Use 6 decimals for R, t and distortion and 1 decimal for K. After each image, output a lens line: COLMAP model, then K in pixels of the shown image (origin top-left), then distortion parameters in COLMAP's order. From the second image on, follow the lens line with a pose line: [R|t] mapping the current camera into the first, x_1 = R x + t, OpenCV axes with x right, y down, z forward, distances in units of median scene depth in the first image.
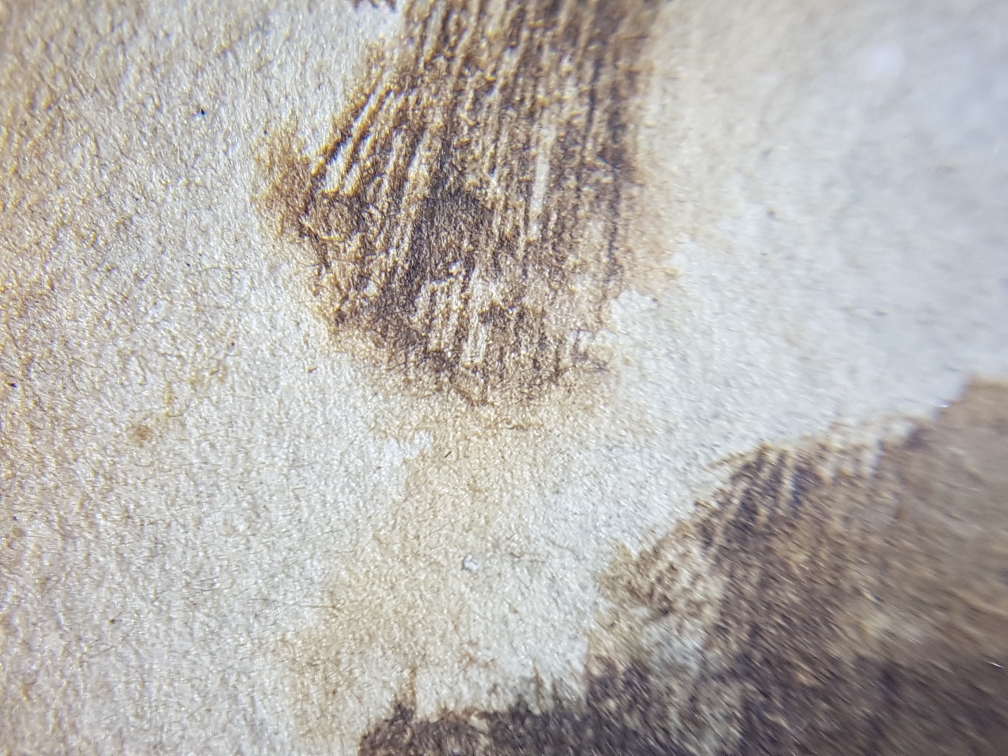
lens RADIAL K [[762.8, 0, 509.5], [0, 762.8, 378.7], [0, 0, 1]] dist [-0.007636, -0.023222]
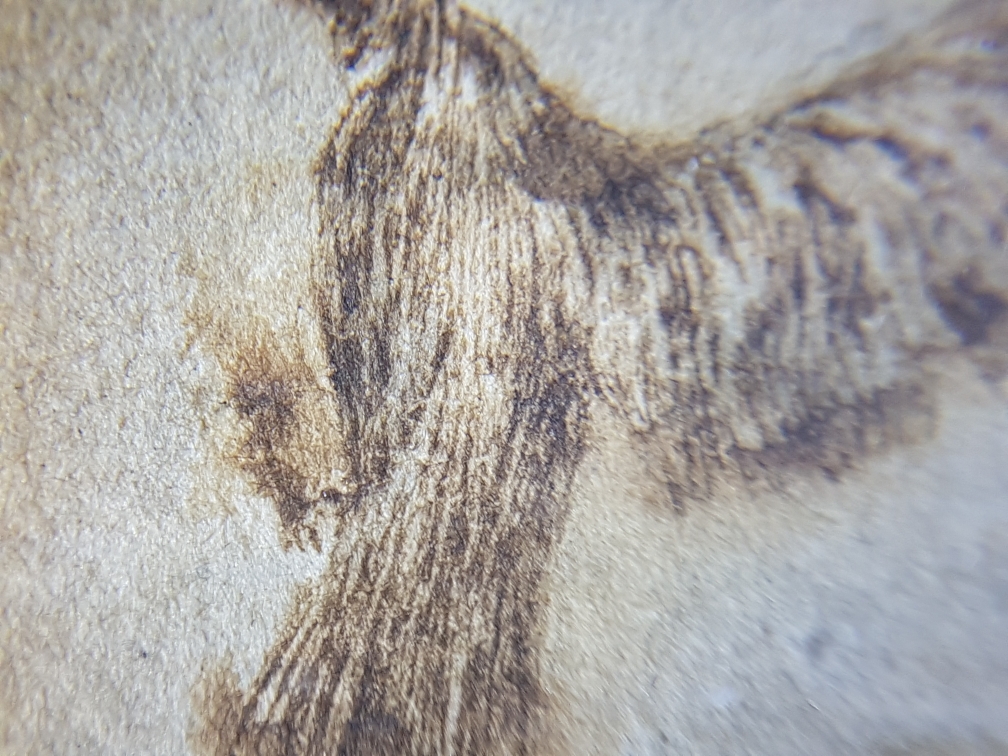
lens RADIAL K [[762.8, 0, 499.7], [0, 762.8, 376.8], [0, 0, 1]] dist [-0.007636, -0.023222]
pose [[0.998347, -0.040233, 0.041050, 0.080074], [0.048795, 0.970690, -0.235328, -0.455678], [-0.030379, 0.236942, 0.971049, -0.177303]]
